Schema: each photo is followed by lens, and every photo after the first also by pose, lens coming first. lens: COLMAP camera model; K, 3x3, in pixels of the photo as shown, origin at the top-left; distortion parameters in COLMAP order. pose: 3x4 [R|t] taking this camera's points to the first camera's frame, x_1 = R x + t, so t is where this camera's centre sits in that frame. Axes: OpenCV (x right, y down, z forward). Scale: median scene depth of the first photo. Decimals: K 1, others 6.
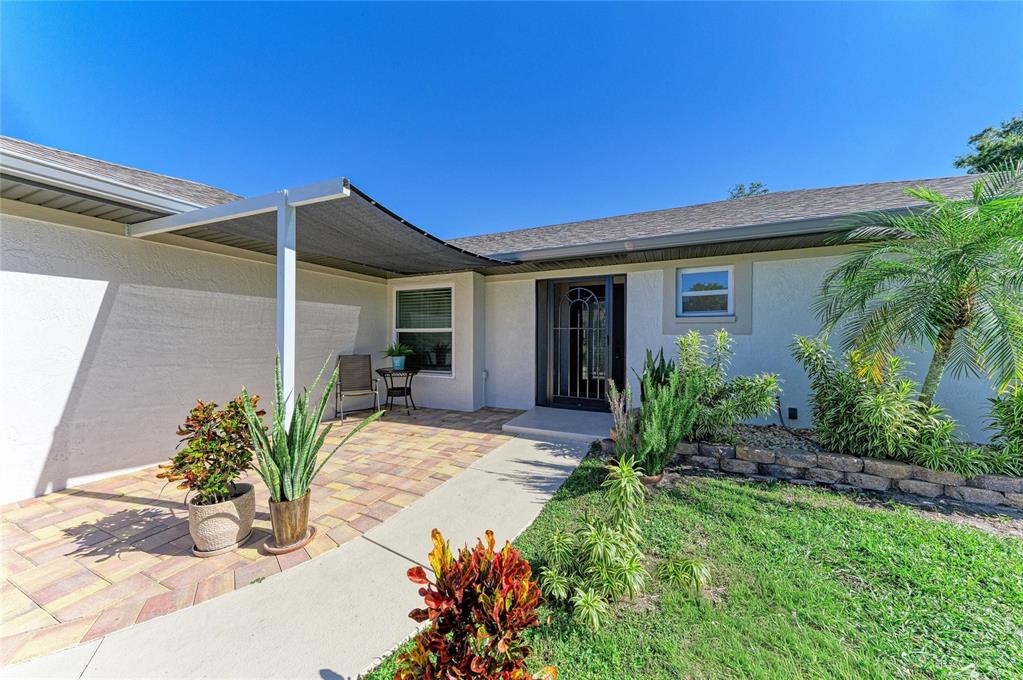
lens RADIAL K [[351.7, 0, 511.5], [0, 351.7, 340.0], [0, 0, 1]] dist [0.002509, 0.000000]
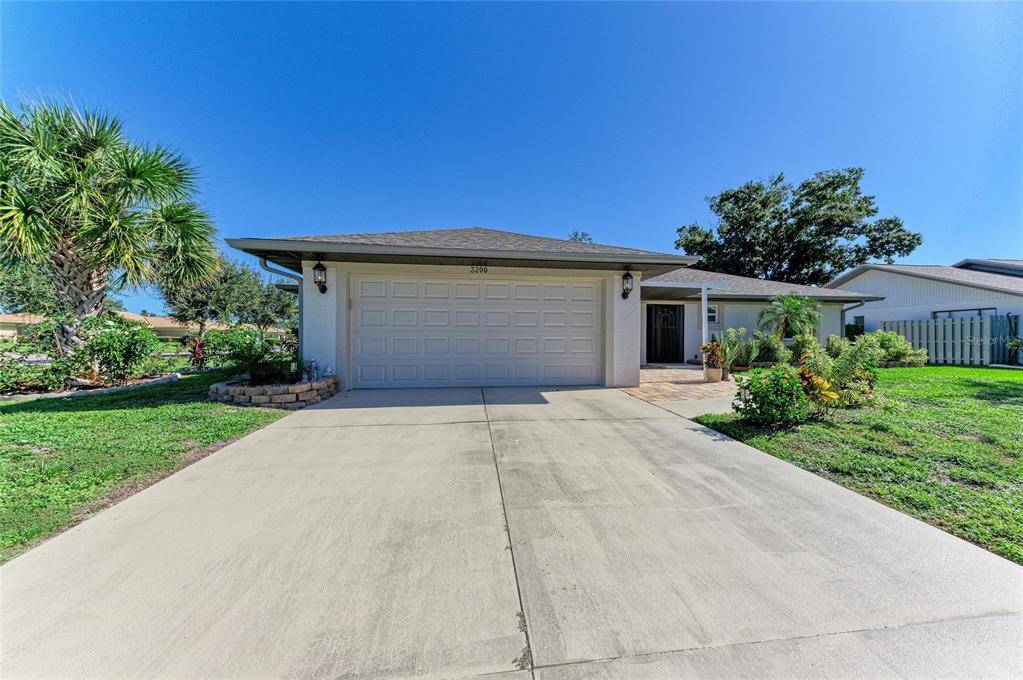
lens RADIAL K [[351.7, 0, 511.5], [0, 351.7, 340.0], [0, 0, 1]] dist [0.002509, 0.000000]
pose [[0.849709, 0.002140, 0.527248, -1.806656], [0.003319, 0.999950, -0.009407, 0.065352], [-0.527242, 0.009743, 0.849659, -0.395727]]
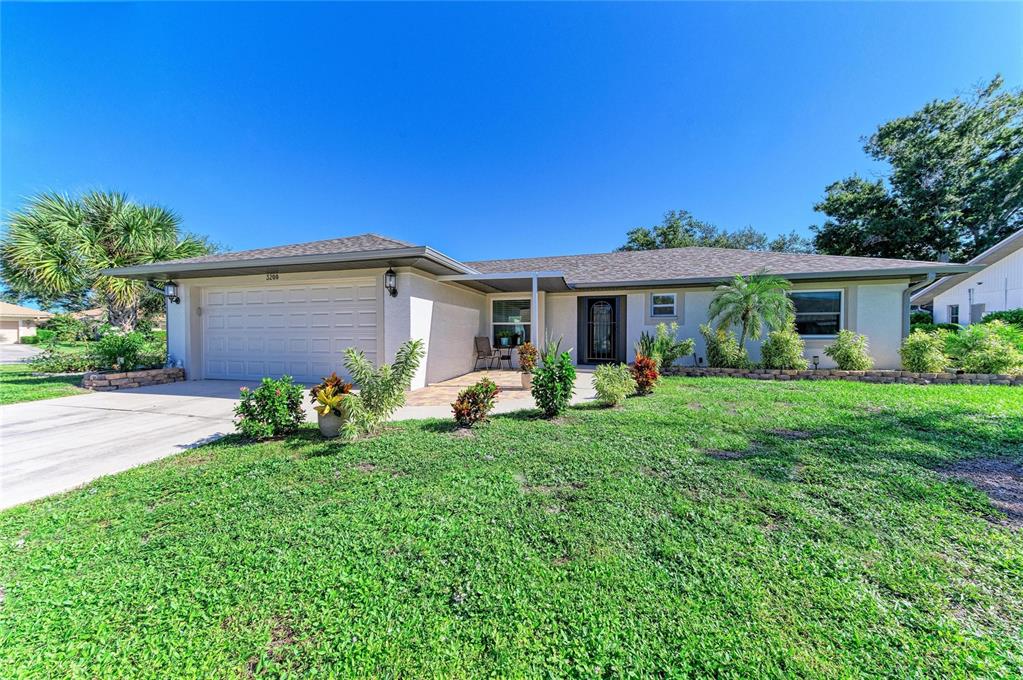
lens RADIAL K [[351.7, 0, 511.5], [0, 351.7, 340.0], [0, 0, 1]] dist [0.002509, 0.000000]
pose [[0.988322, -0.003752, 0.152336, -0.562280], [0.003200, 0.999987, 0.003873, 0.050889], [-0.152349, -0.003340, 0.988321, -0.787676]]
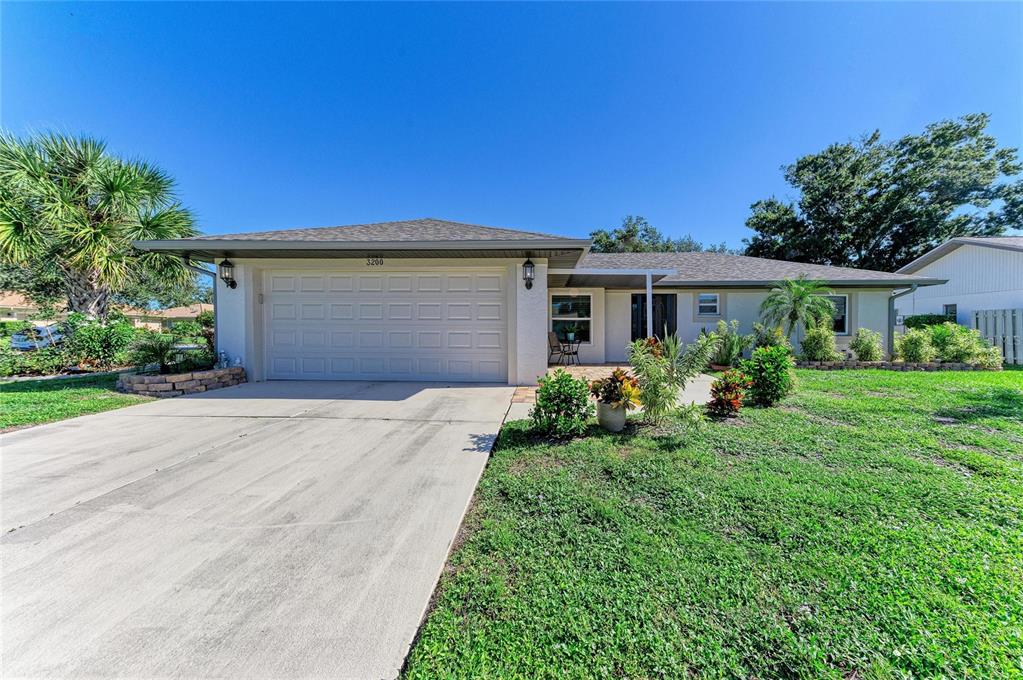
lens RADIAL K [[360.6, 0, 516.7], [0, 360.6, 335.7], [0, 0, 1]] dist [0.004692, -0.000117]
pose [[0.930396, 0.001753, 0.366552, -1.264595], [-0.002069, 0.999998, 0.000468, 0.059372], [-0.366550, -0.001193, 0.930397, -0.619430]]
